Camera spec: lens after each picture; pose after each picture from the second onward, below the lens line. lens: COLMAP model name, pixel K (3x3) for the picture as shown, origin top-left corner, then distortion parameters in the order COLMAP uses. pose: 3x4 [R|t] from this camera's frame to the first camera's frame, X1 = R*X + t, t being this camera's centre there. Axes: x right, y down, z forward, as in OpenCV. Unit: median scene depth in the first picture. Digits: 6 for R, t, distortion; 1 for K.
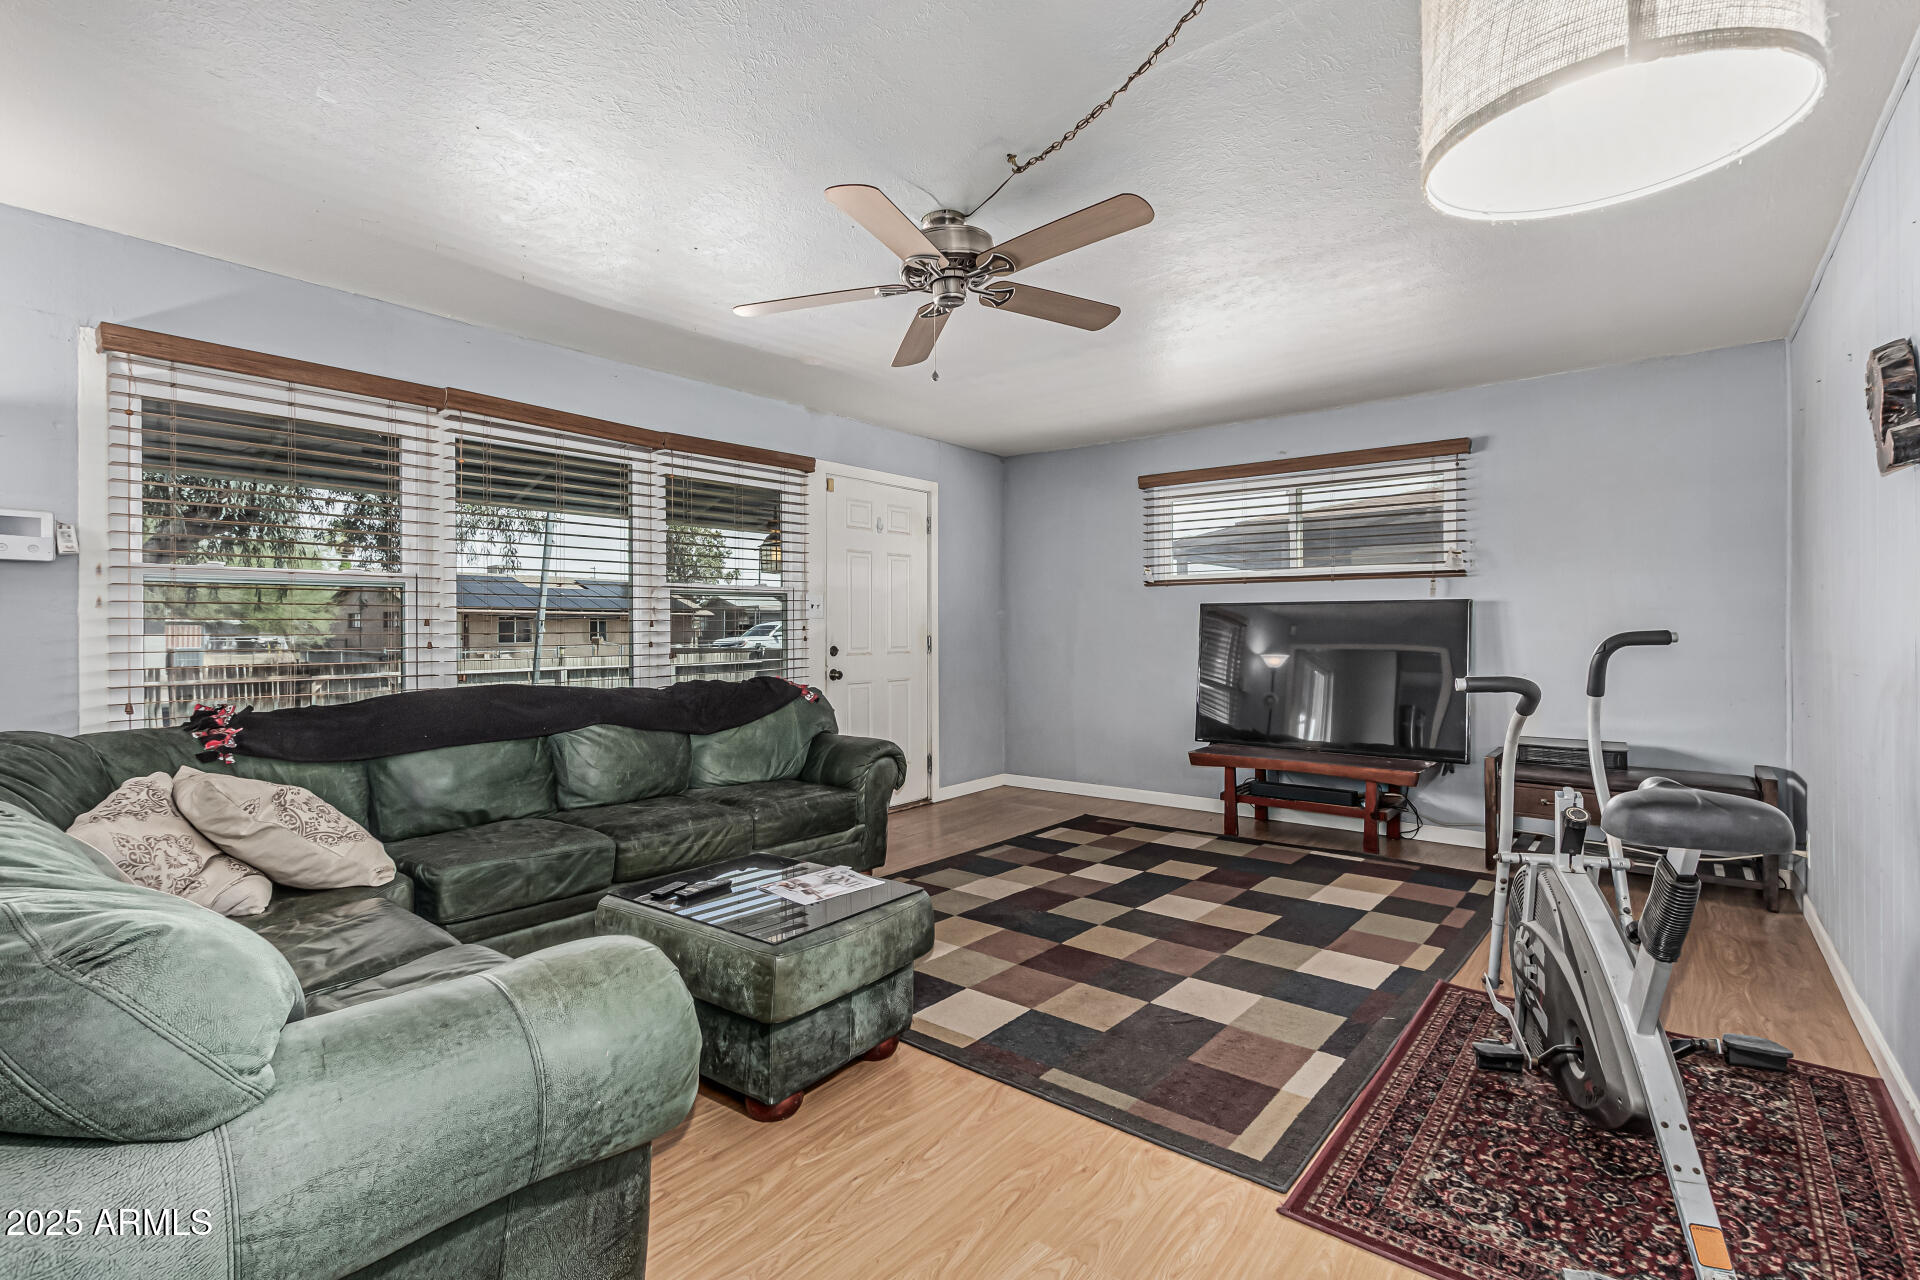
lens RADIAL K [[881.6, 0, 941.9], [0, 881.6, 628.0], [0, 0, 1]] dist [0.004837, -0.000660]
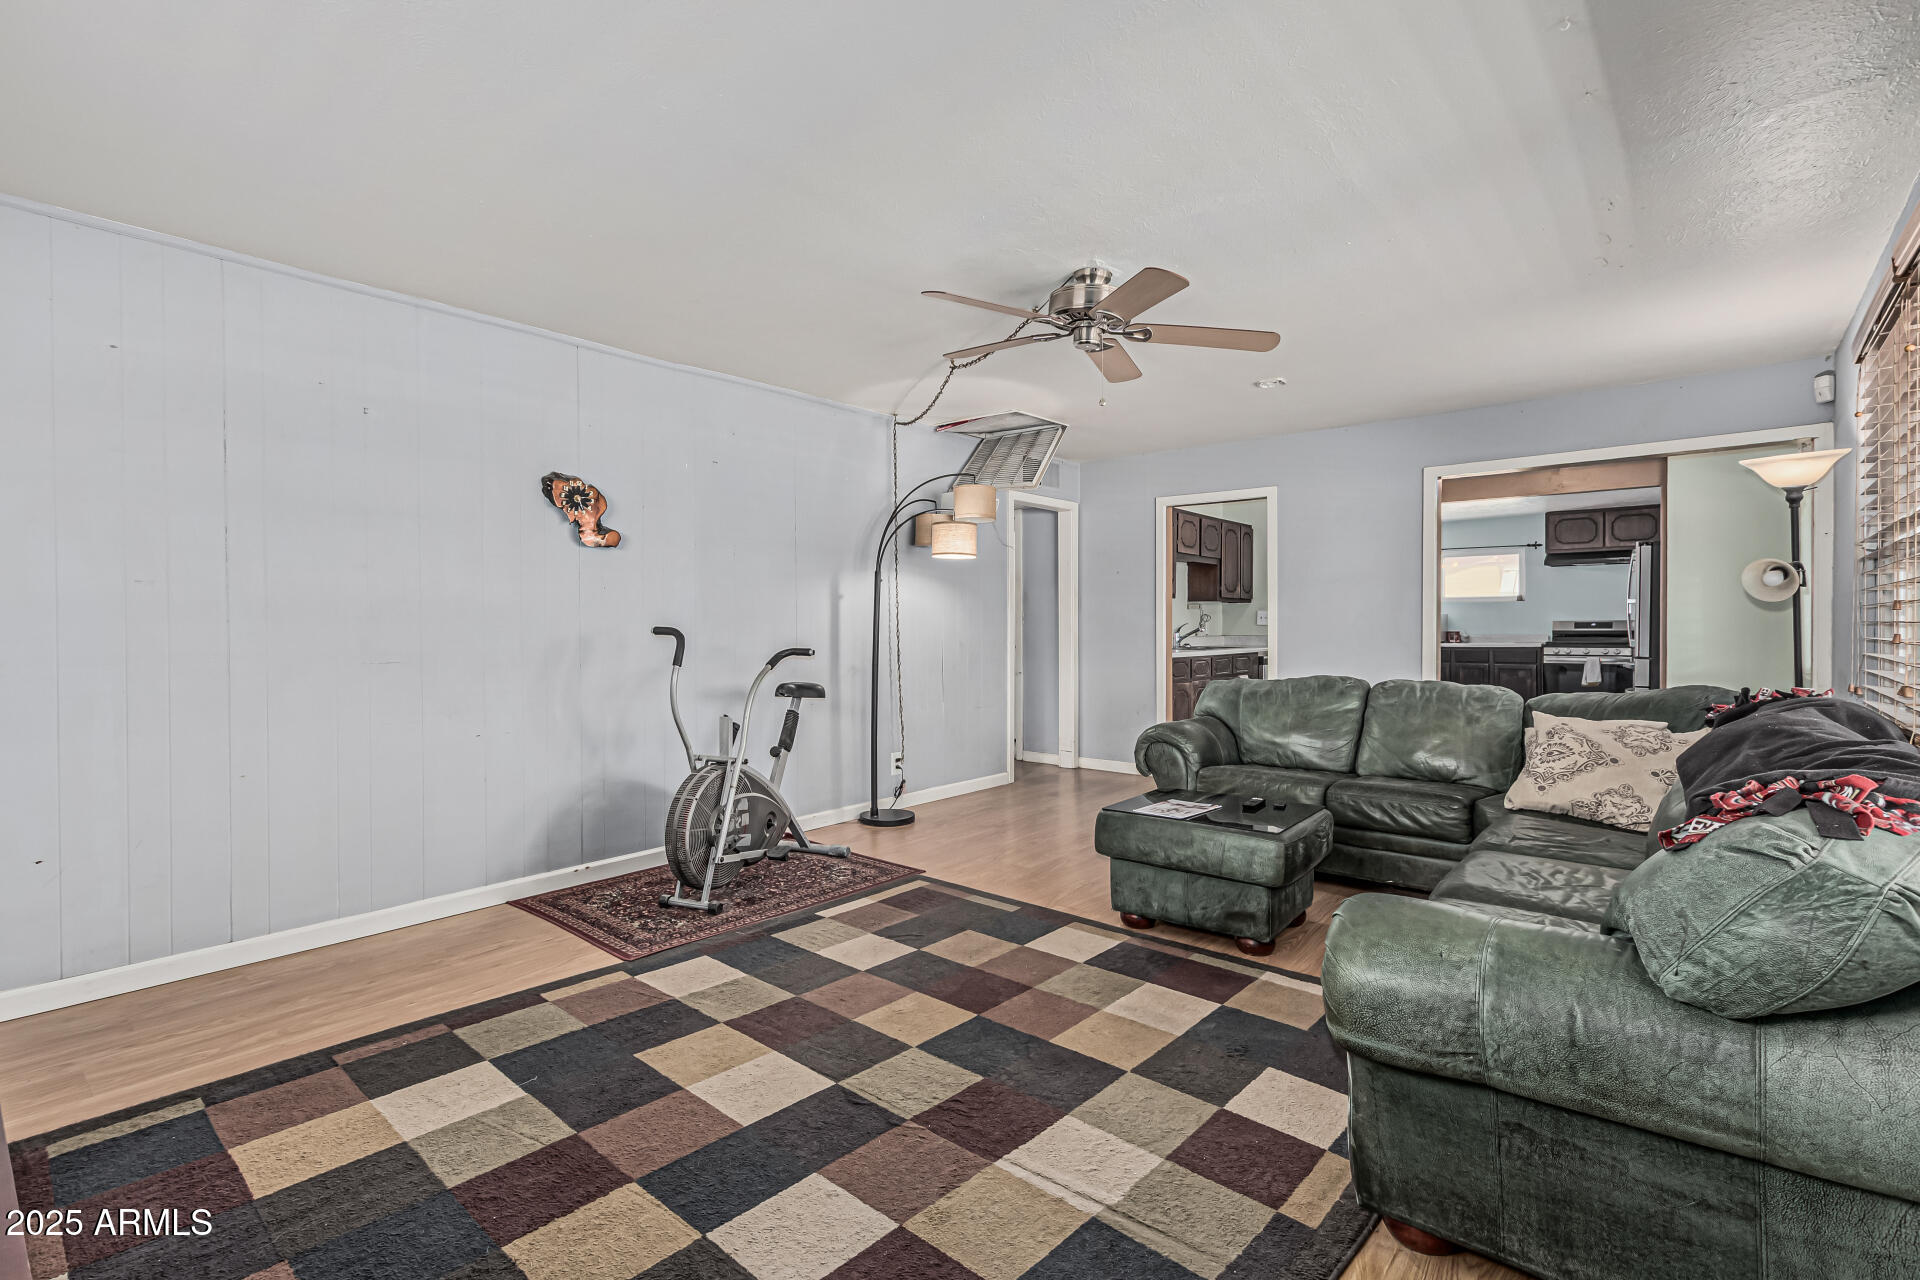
lens RADIAL K [[881.6, 0, 954.7], [0, 881.6, 633.4], [0, 0, 1]] dist [0.004837, -0.000660]
pose [[-0.999872, 0.004581, 0.015331, 0.134059], [0.004725, 0.999945, 0.009379, 0.002788], [-0.015287, 0.009451, -0.999838, 1.691676]]
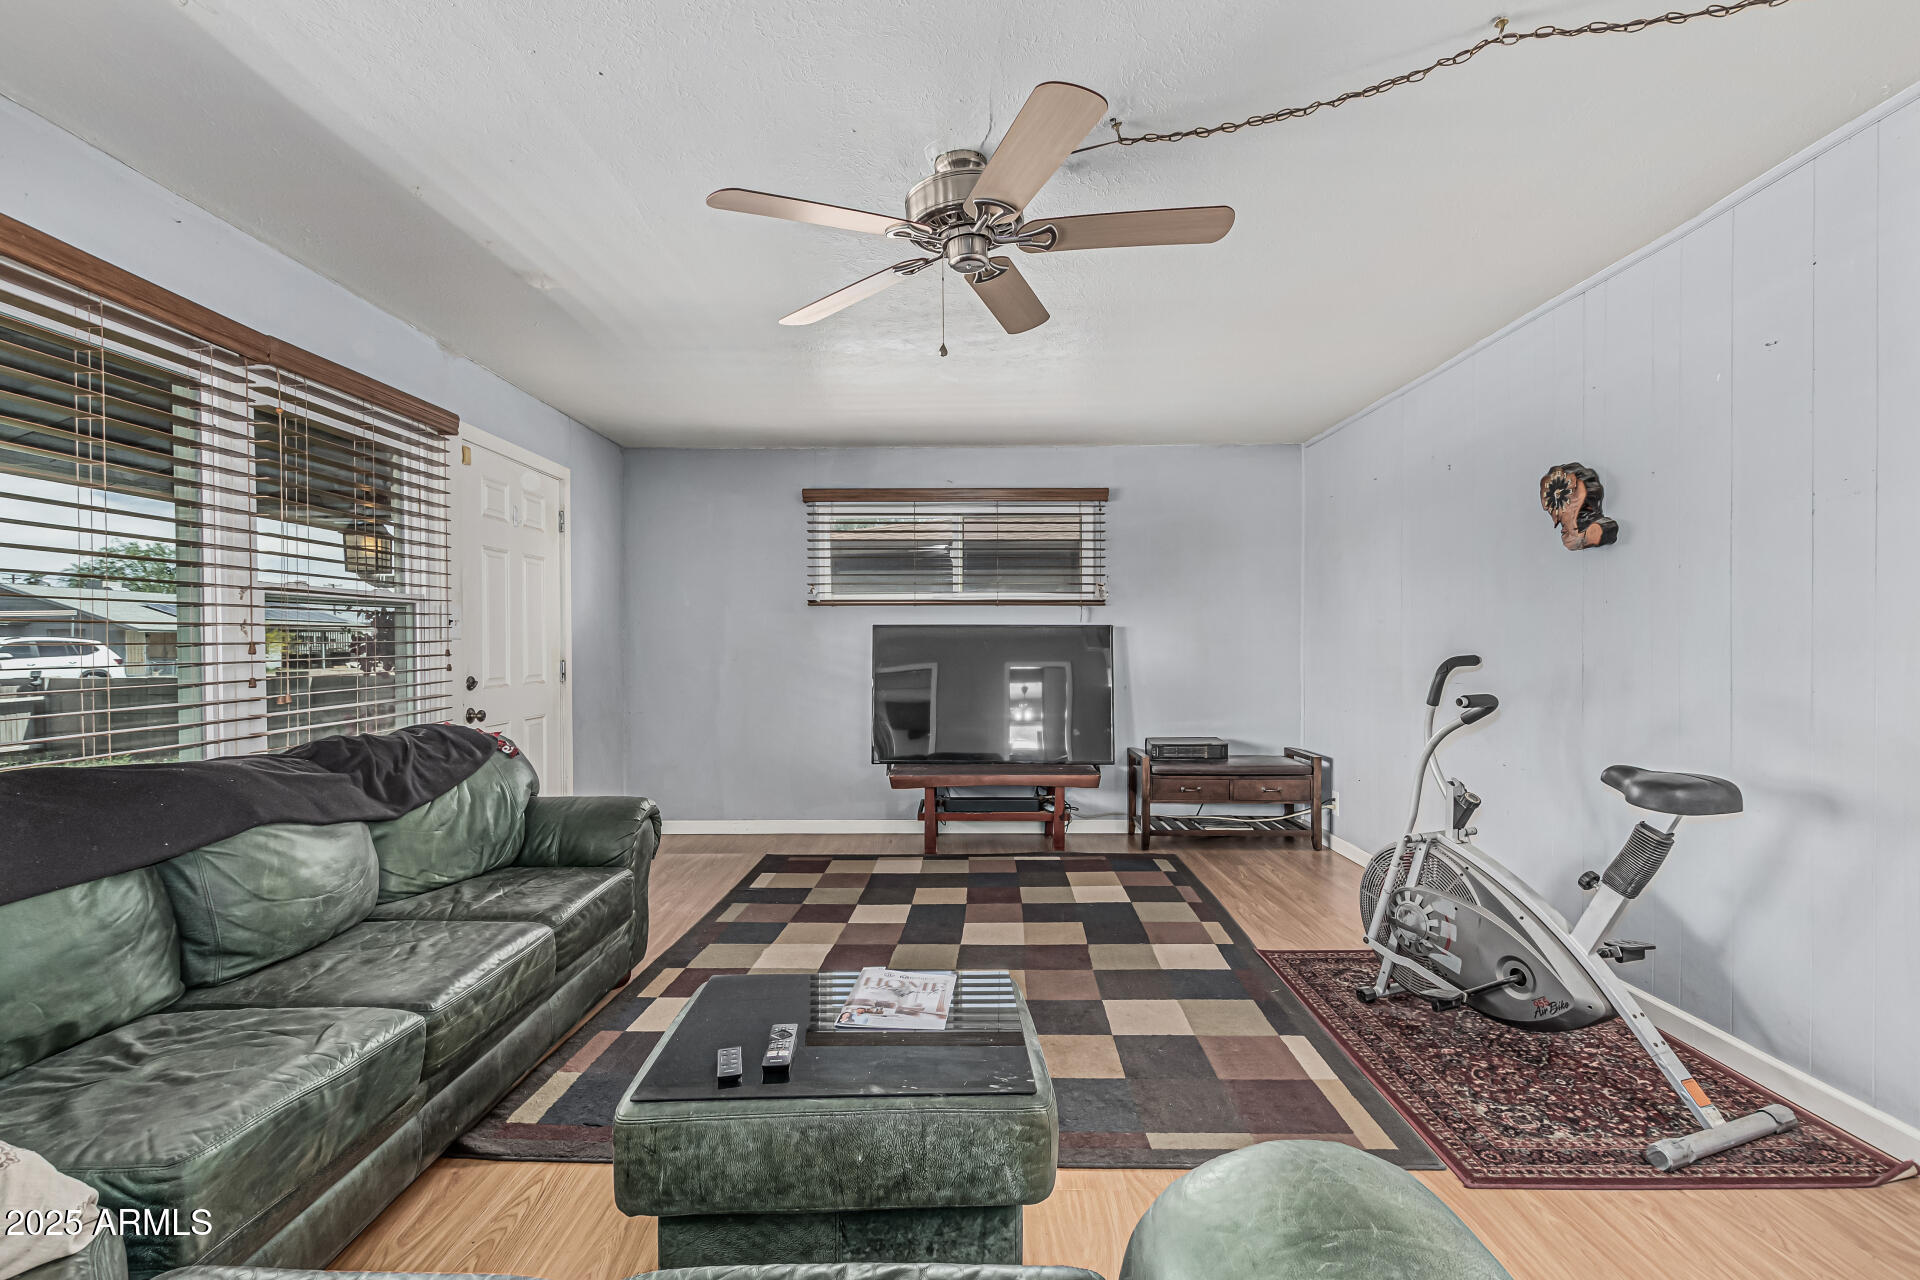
lens RADIAL K [[881.6, 0, 944.6], [0, 881.6, 655.7], [0, 0, 1]] dist [0.004837, -0.000660]
pose [[0.784352, -0.008756, 0.620254, -0.410366], [0.001075, 0.999918, 0.012756, -0.008903], [-0.620315, -0.009339, 0.784297, 0.276518]]
